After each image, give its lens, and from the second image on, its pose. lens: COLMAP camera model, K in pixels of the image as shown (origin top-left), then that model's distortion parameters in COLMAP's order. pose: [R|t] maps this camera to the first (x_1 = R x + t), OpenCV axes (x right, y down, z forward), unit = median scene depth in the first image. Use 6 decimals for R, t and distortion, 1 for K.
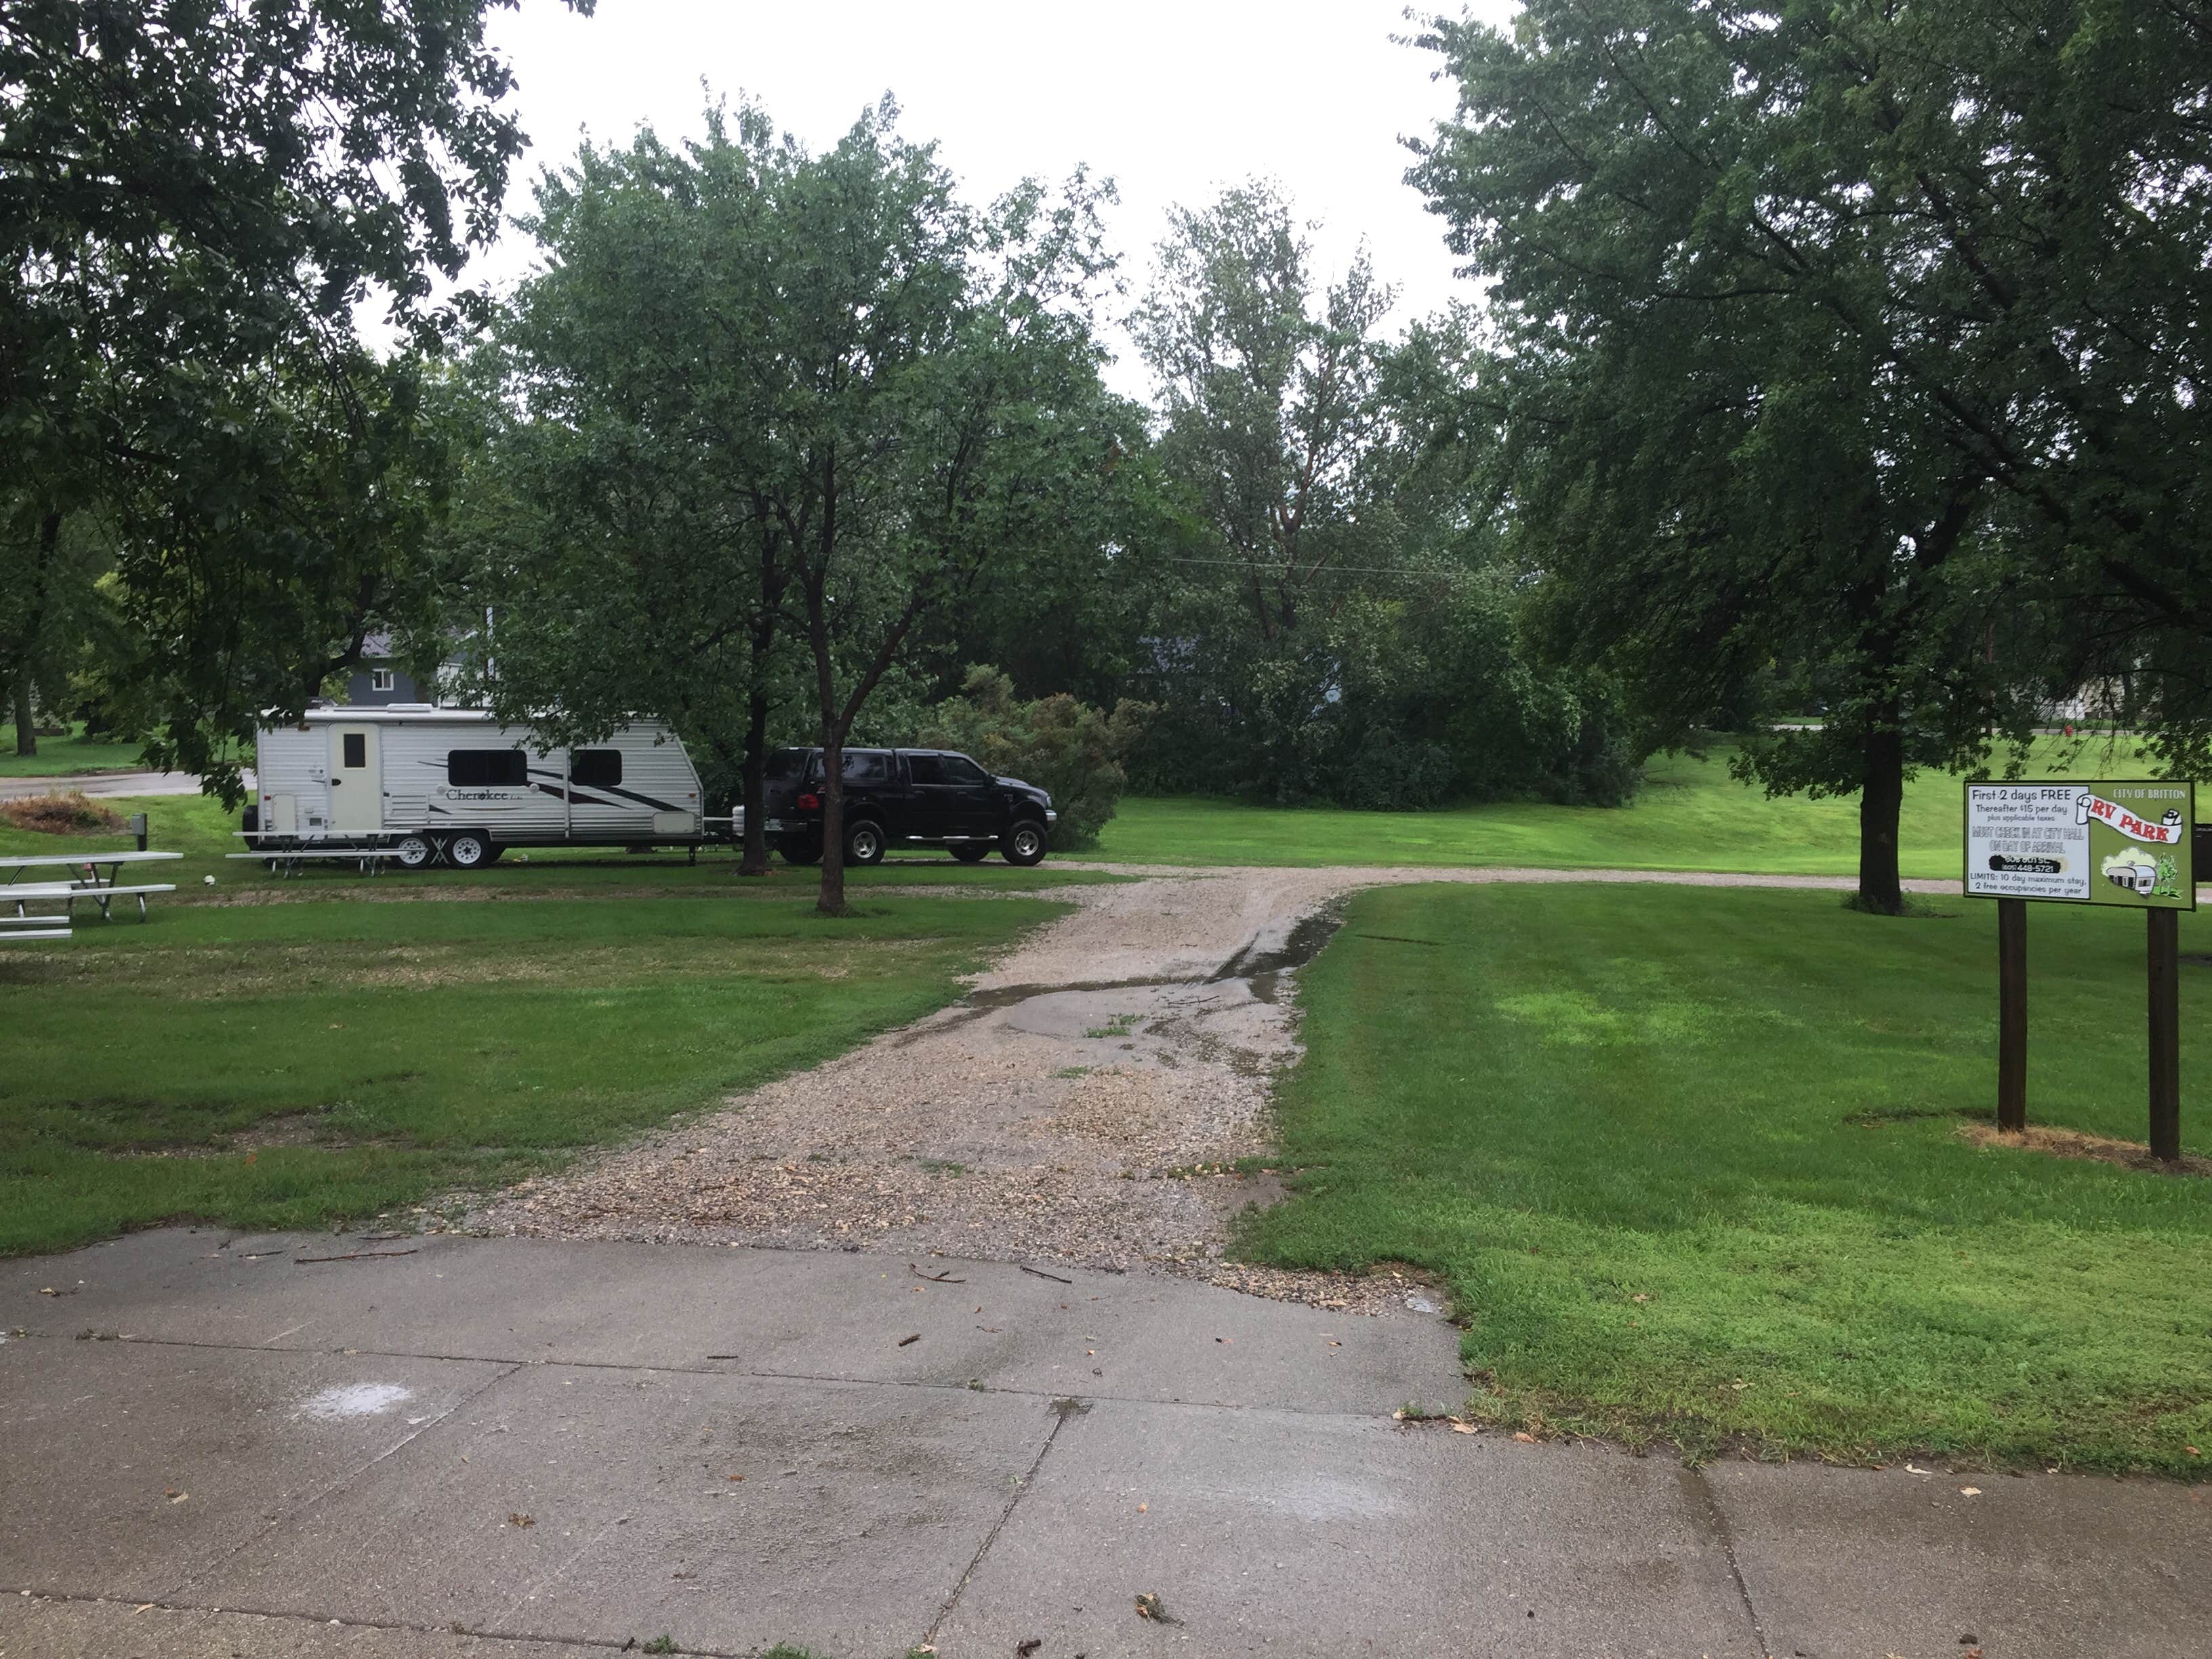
lens RADIAL K [[1891.5, 0, 1103.9], [0, 1891.5, 826.1], [0, 0, 1]] dist [0.043694, -0.000306]
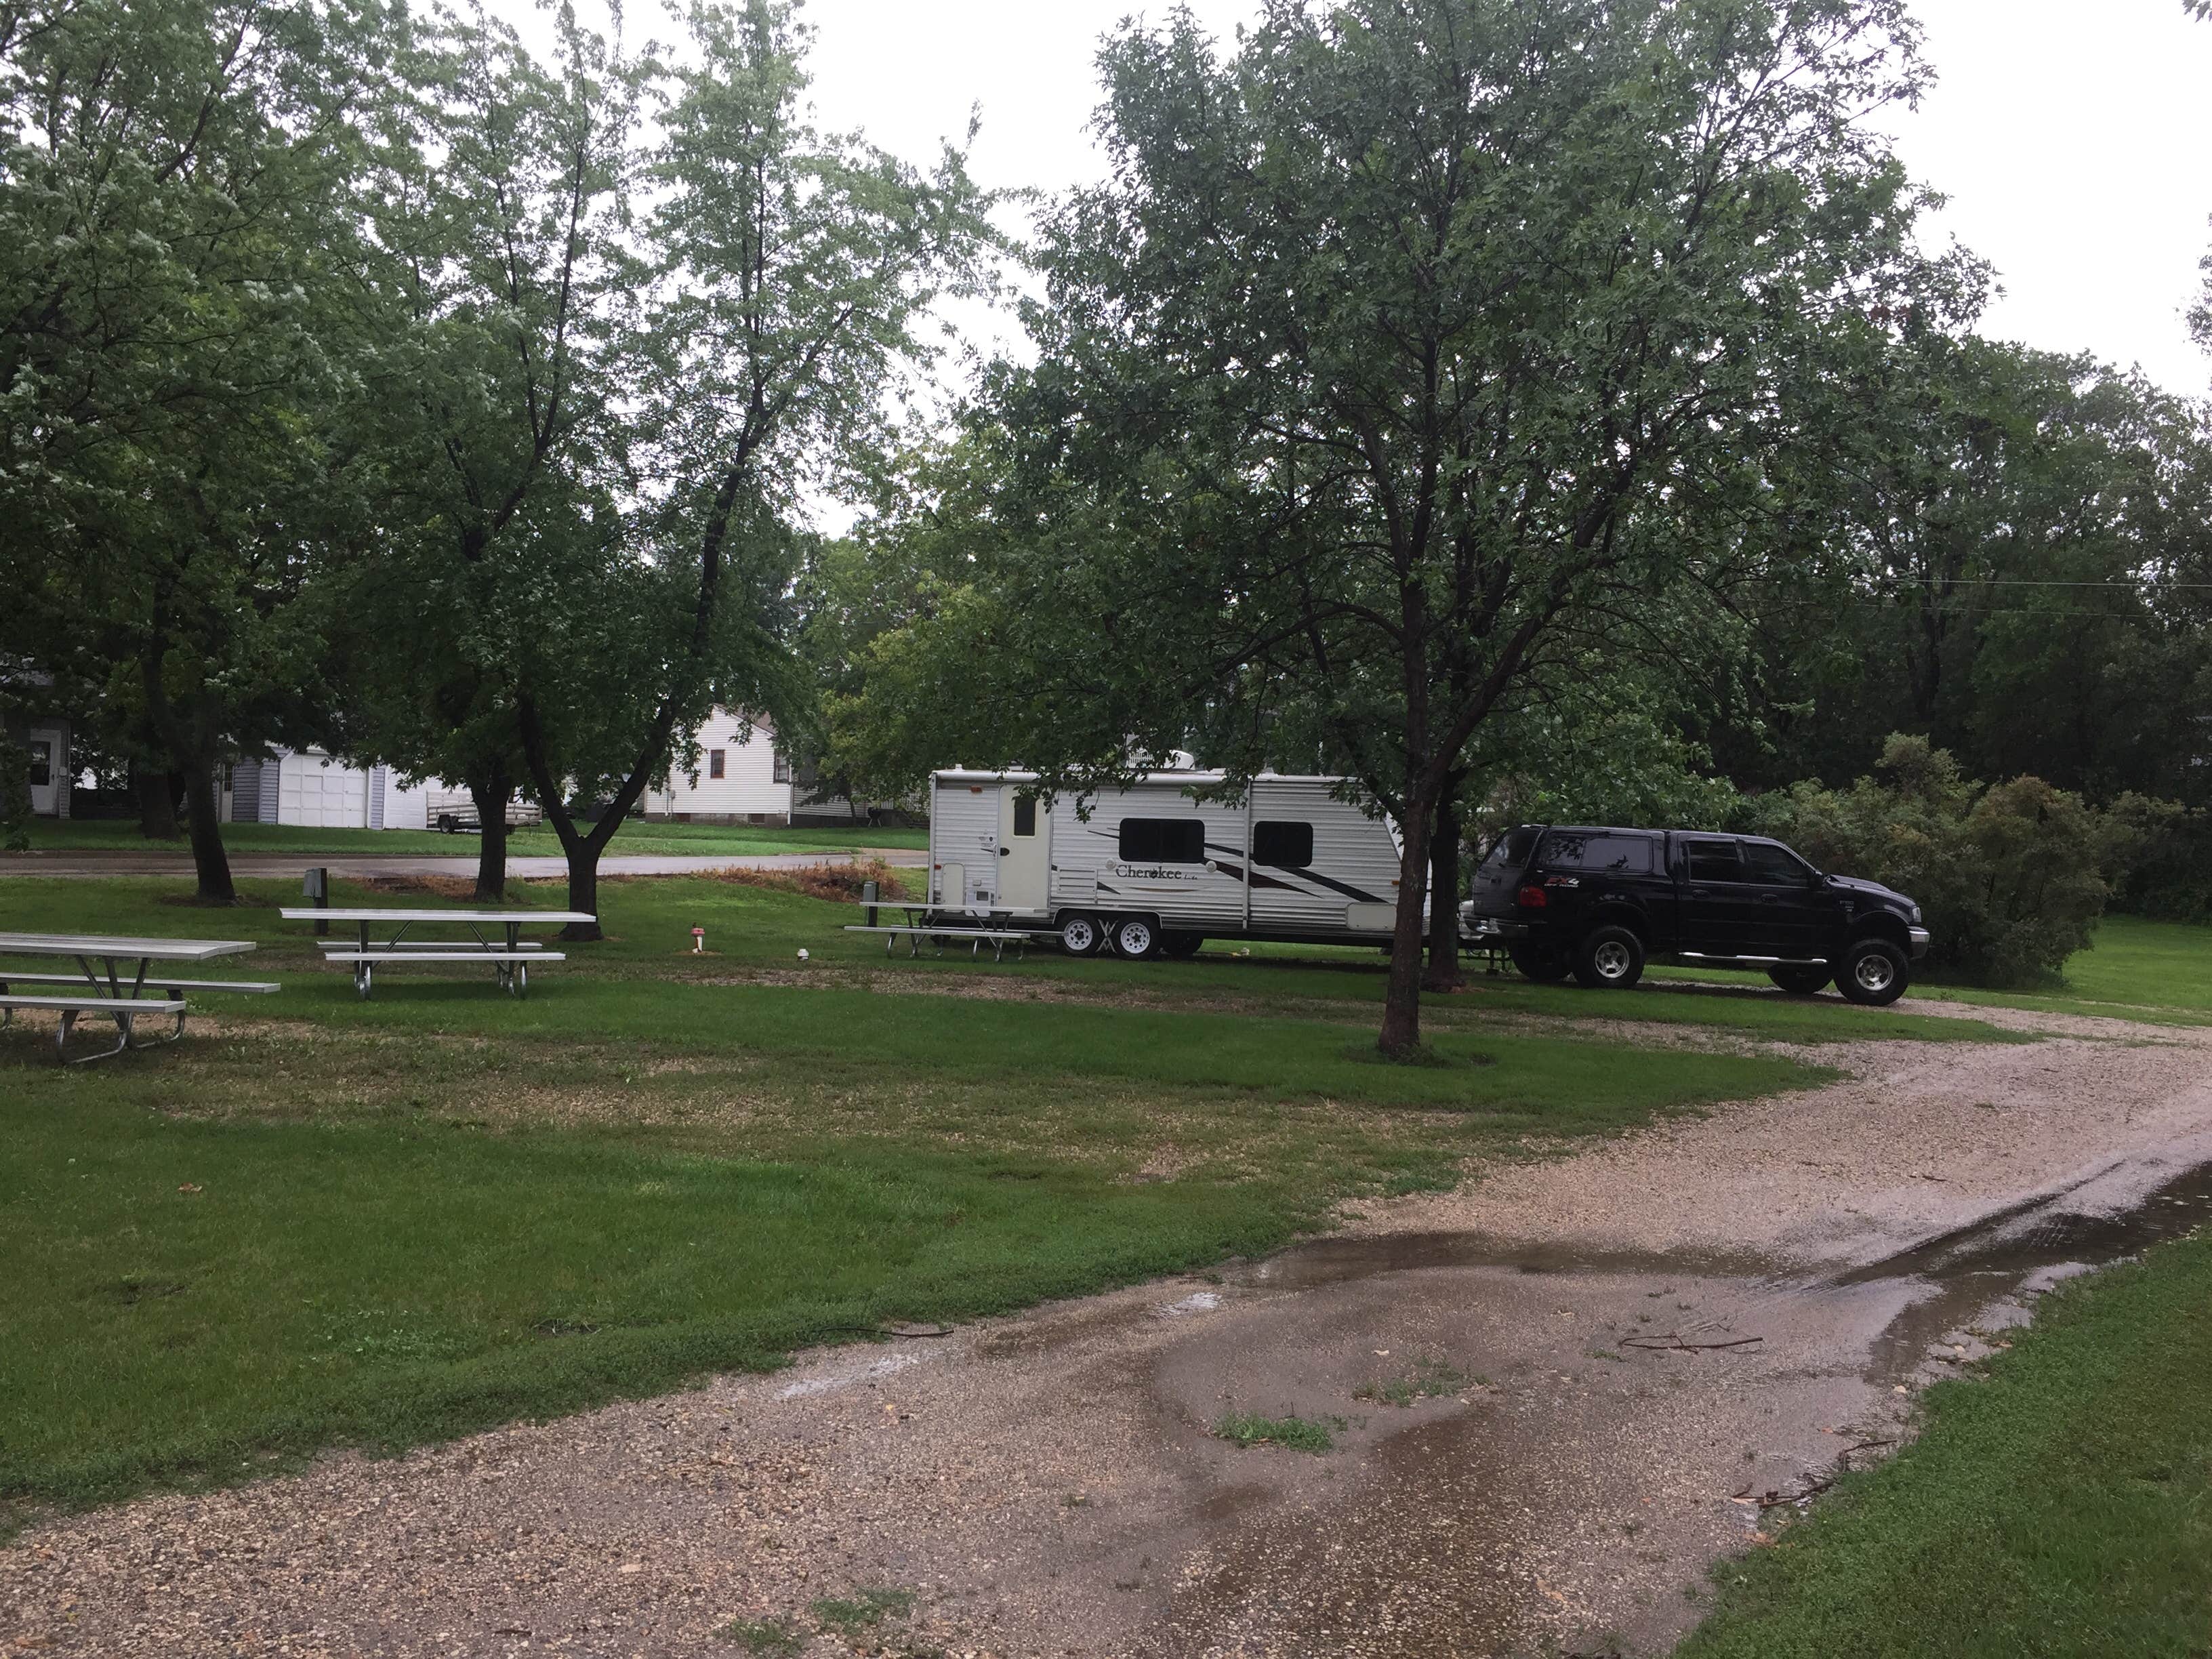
lens RADIAL K [[1891.5, 0, 1106.9], [0, 1891.5, 830.8], [0, 0, 1]] dist [0.043694, -0.000306]
pose [[0.855704, 0.024007, -0.516909, 0.084264], [-0.051436, 0.997922, -0.038803, -0.001354], [0.514903, 0.059792, 0.855160, 0.275202]]
